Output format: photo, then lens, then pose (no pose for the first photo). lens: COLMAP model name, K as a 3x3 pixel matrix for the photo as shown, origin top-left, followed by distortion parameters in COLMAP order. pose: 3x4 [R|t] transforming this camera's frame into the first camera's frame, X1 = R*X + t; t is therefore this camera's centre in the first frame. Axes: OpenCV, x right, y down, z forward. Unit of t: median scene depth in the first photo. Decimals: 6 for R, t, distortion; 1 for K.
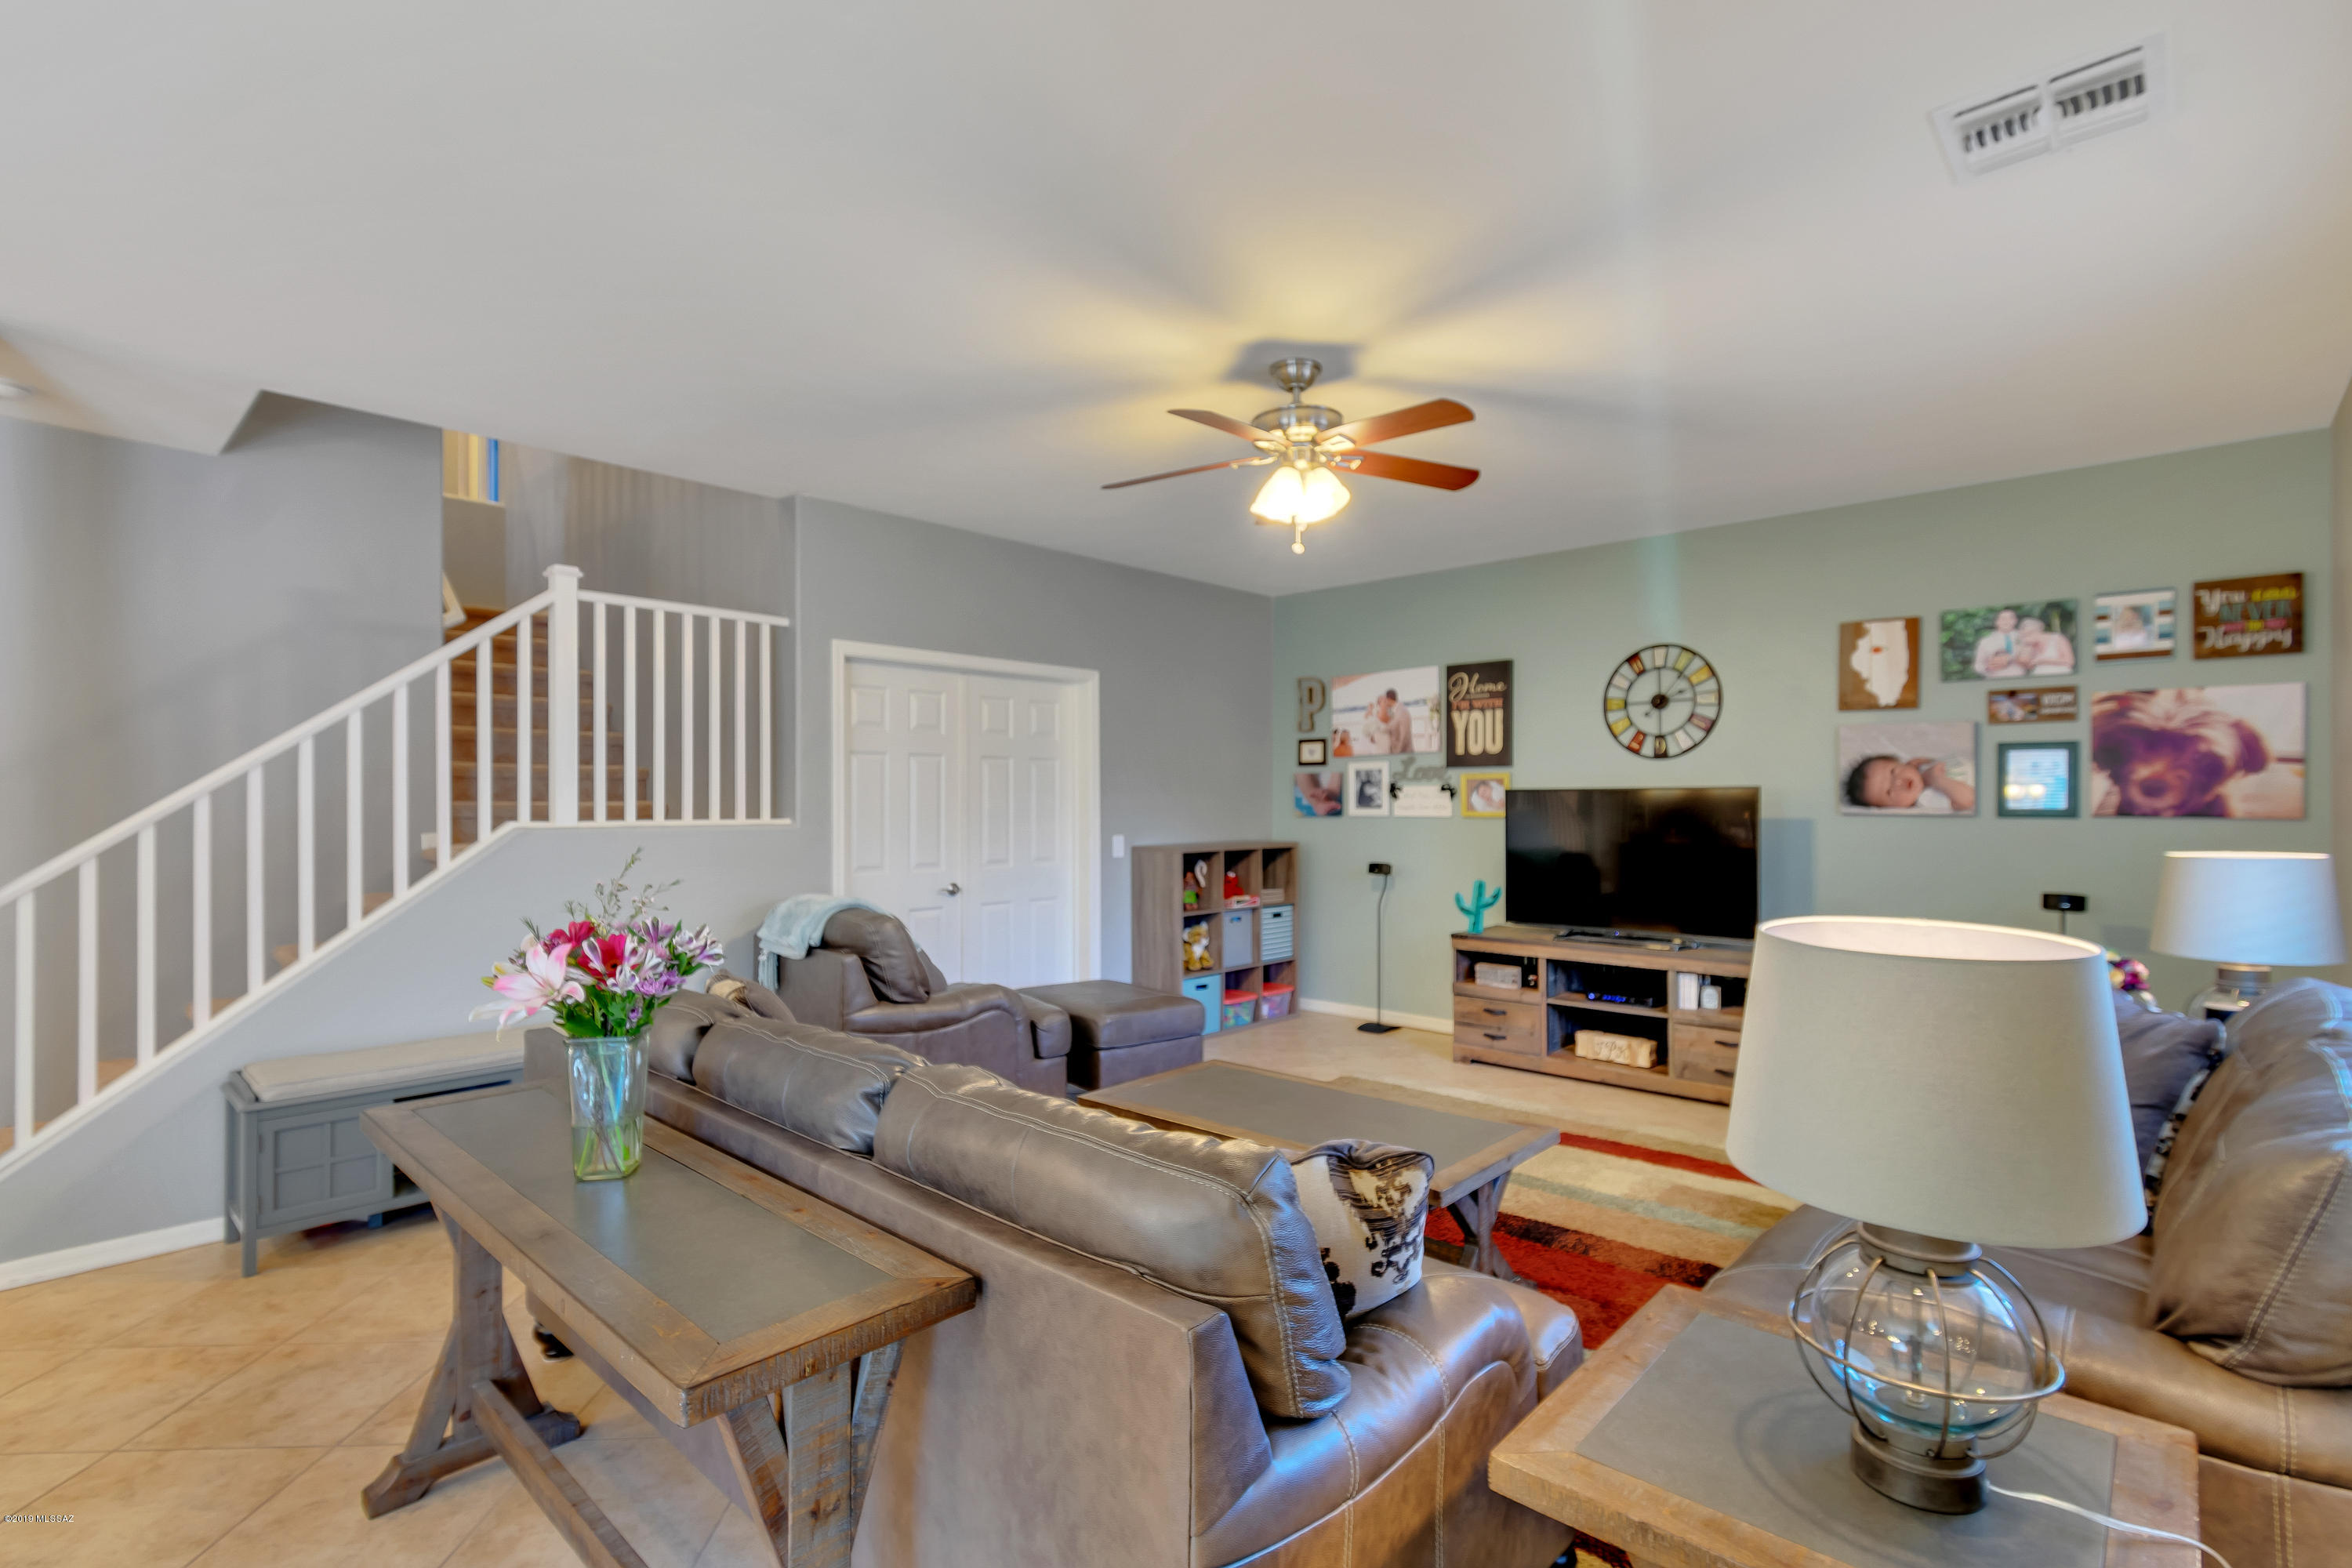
lens RADIAL K [[1083.5, 0, 1173.2], [0, 1083.5, 798.2], [0, 0, 1]] dist [-0.000438, -0.000556]
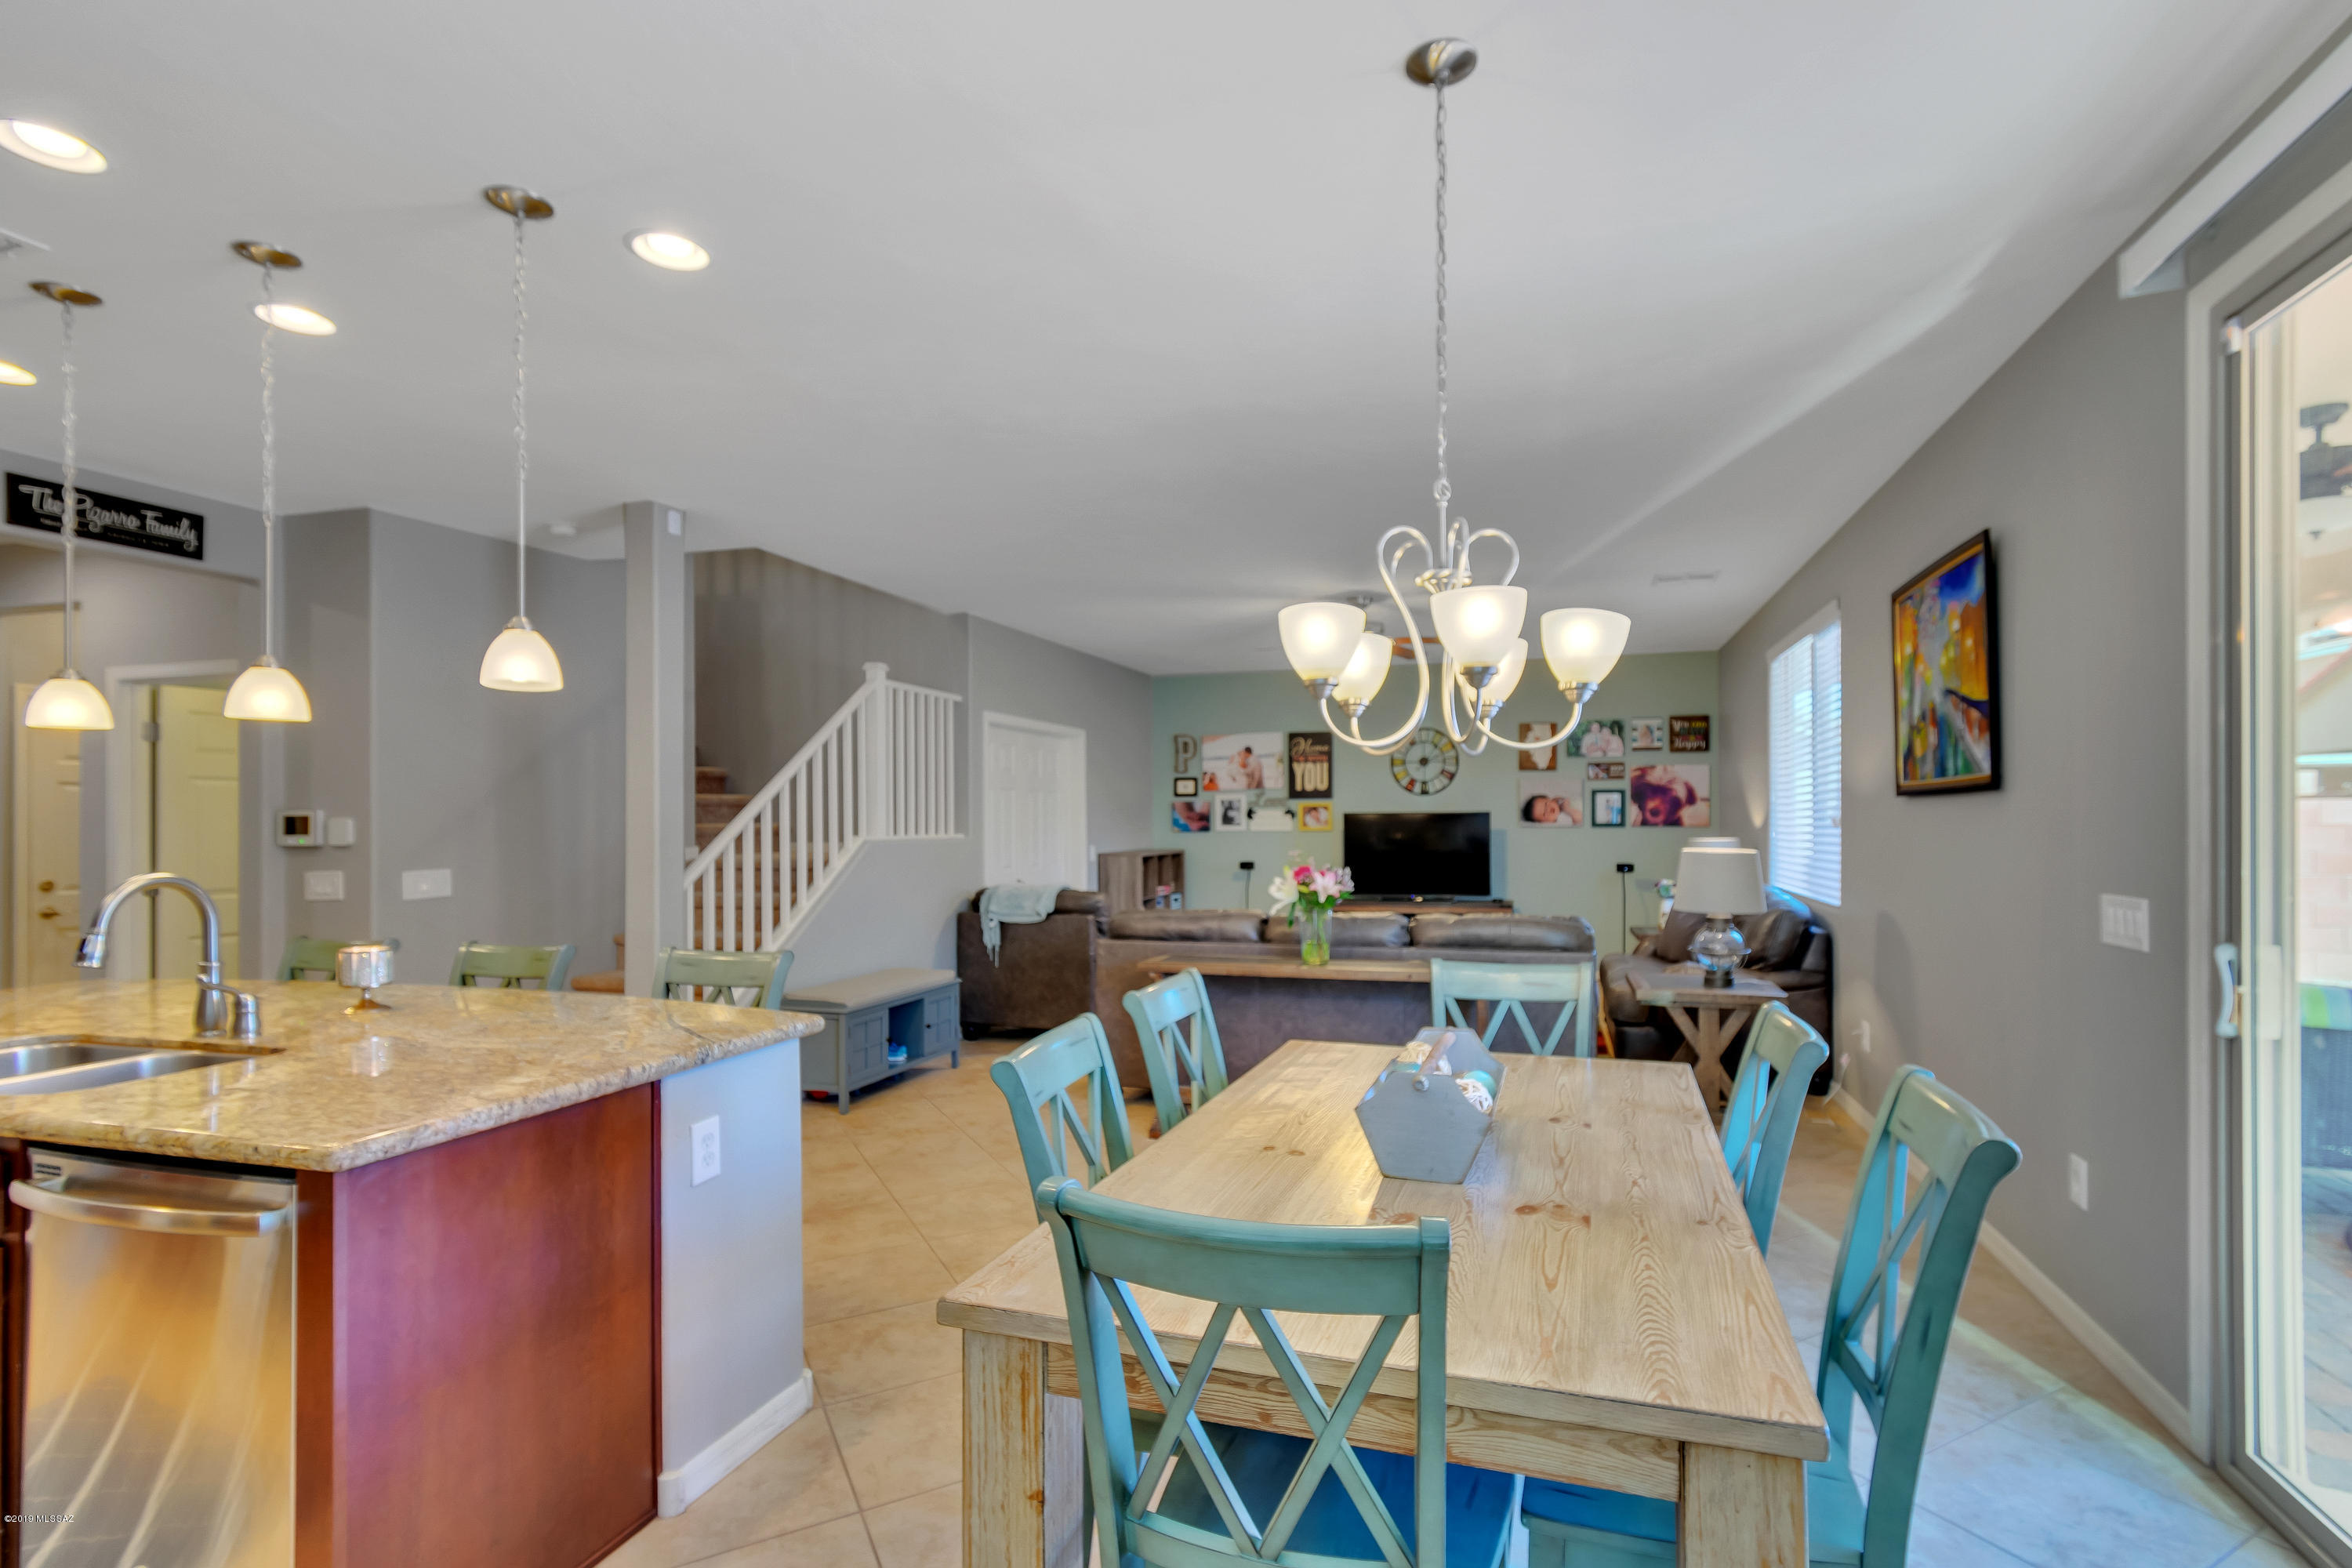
lens RADIAL K [[1083.5, 0, 1203.6], [0, 1083.5, 819.2], [0, 0, 1]] dist [-0.000438, -0.000556]
pose [[0.899253, -0.003720, 0.437414, -0.617284], [0.003830, 0.999992, 0.000631, -0.000662], [-0.437413, 0.001108, 0.899260, -0.391155]]
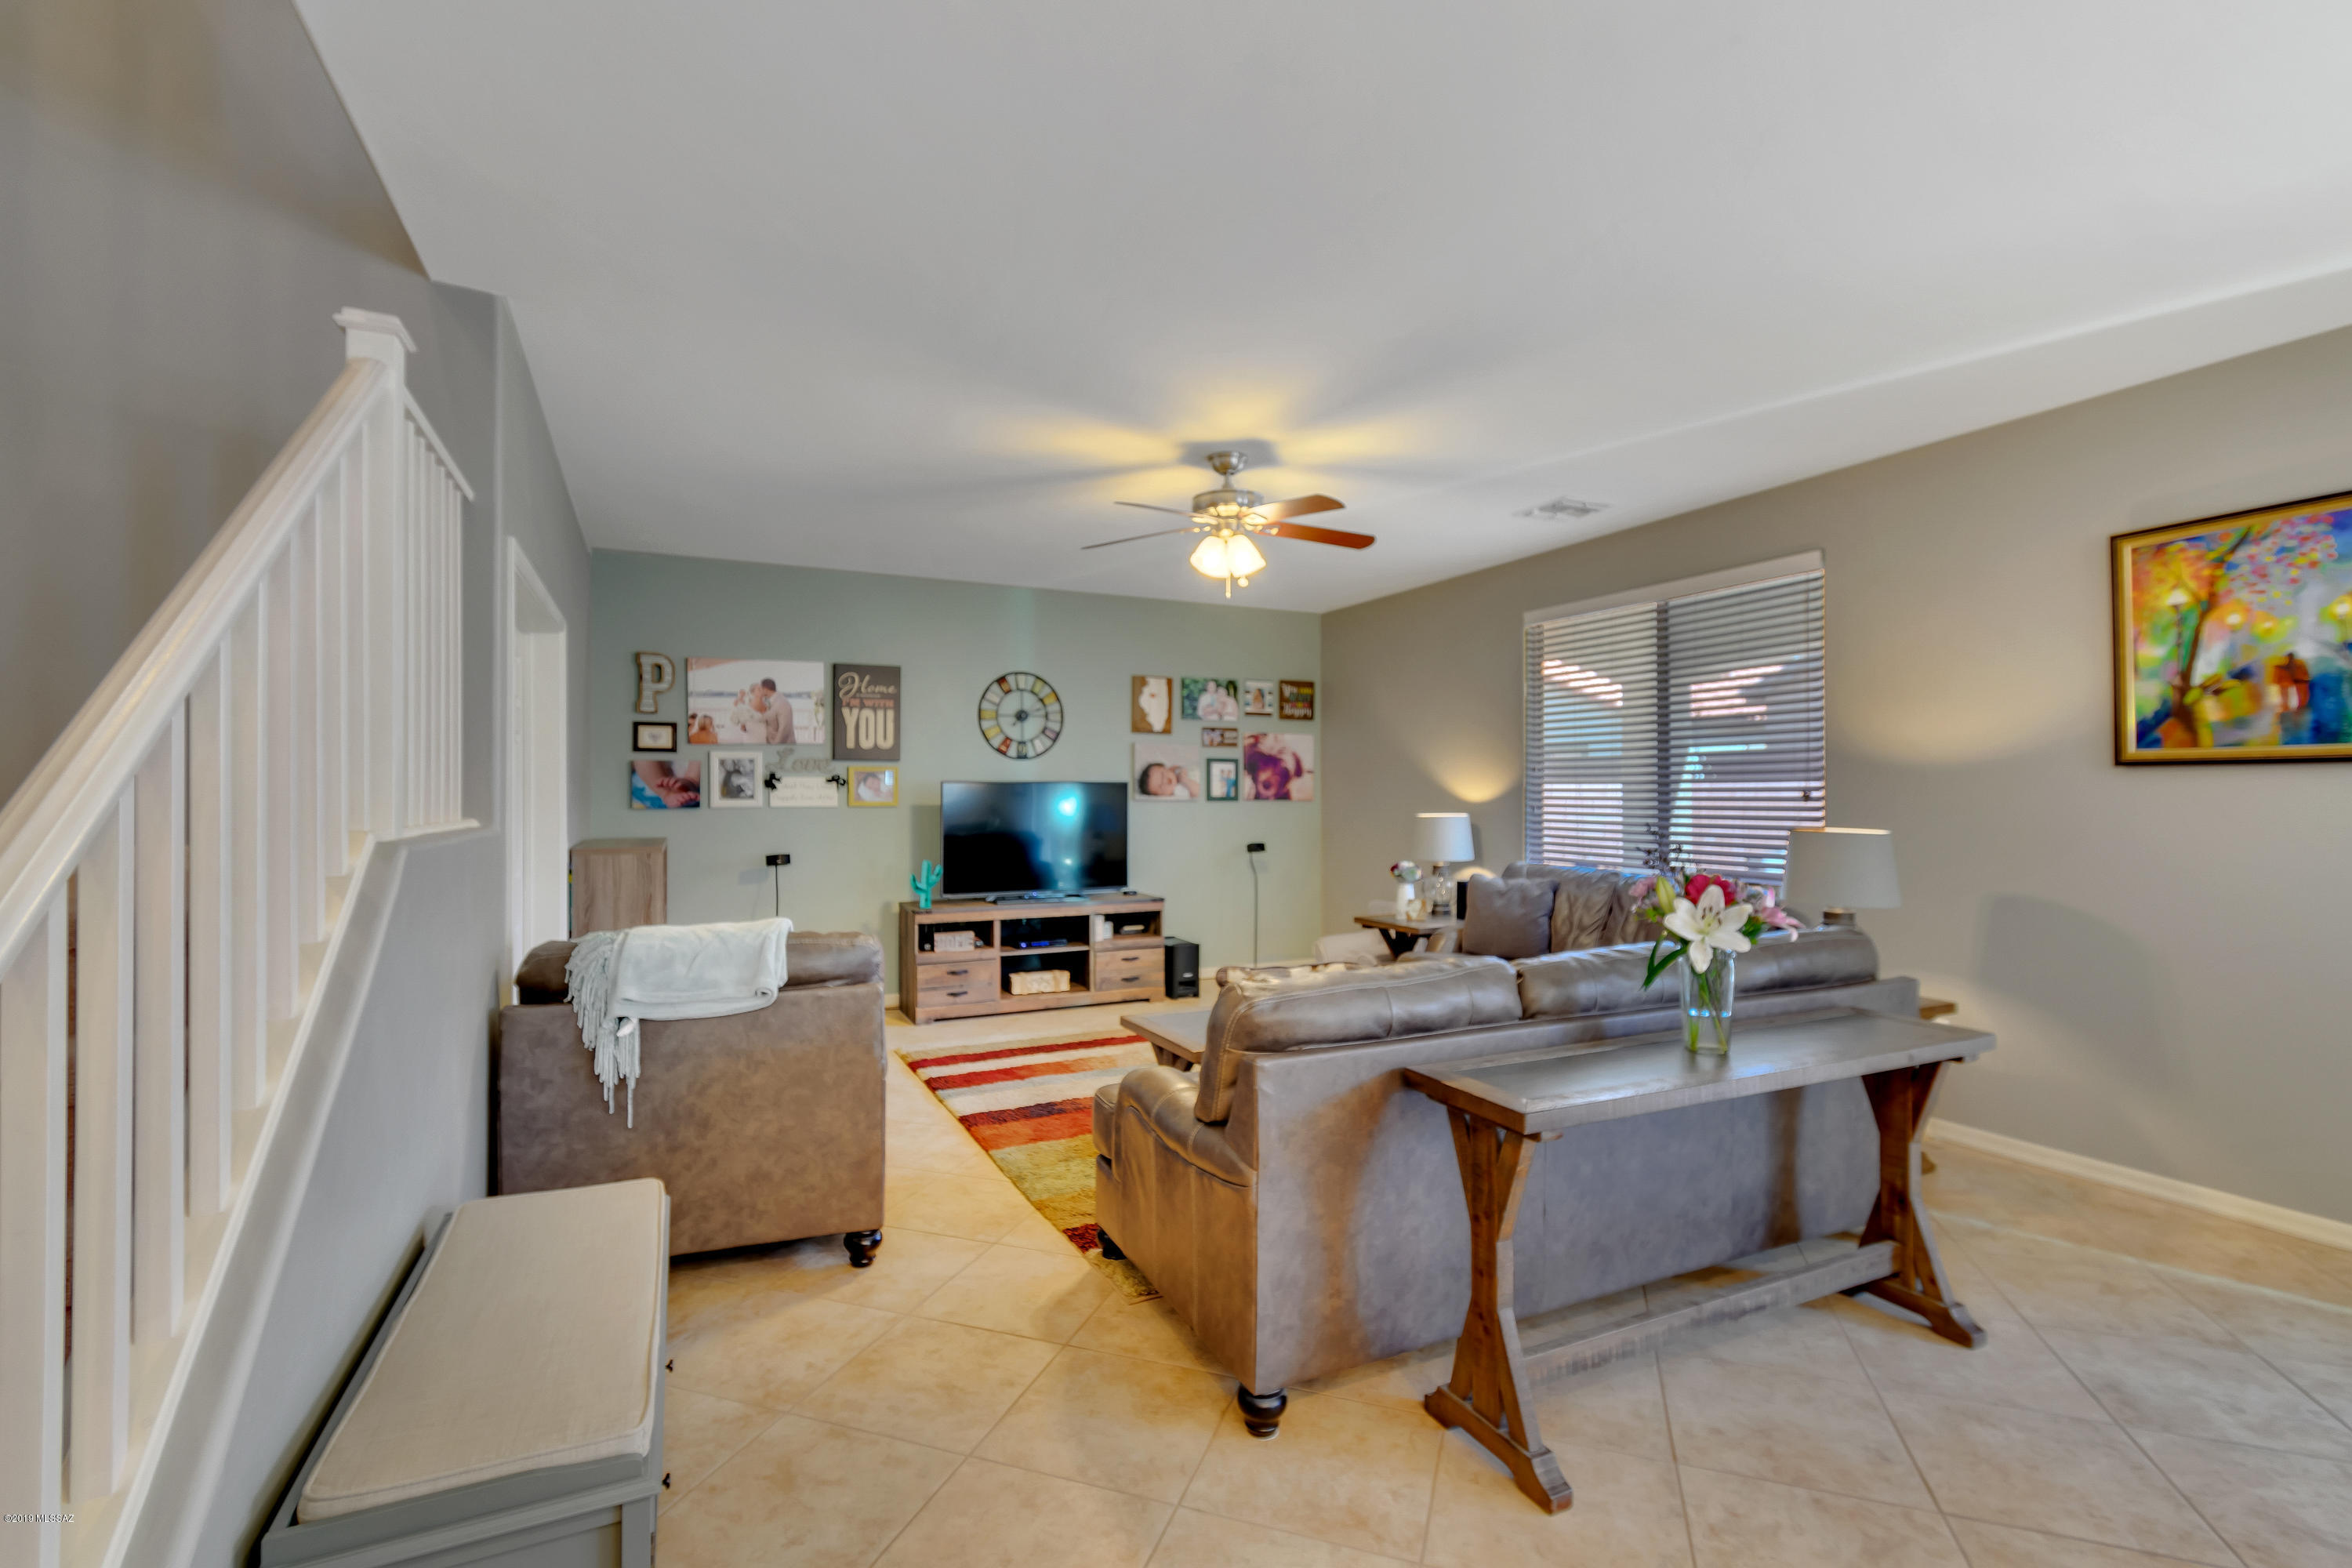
lens RADIAL K [[1056.0, 0, 1156.2], [0, 1056.0, 780.9], [0, 0, 1]] dist [0.003671, -0.001156]
pose [[0.375162, 0.011362, 0.926889, -0.674359], [-0.002135, 0.999933, -0.011393, 0.003637], [-0.926957, 0.002295, 0.375161, 0.372964]]
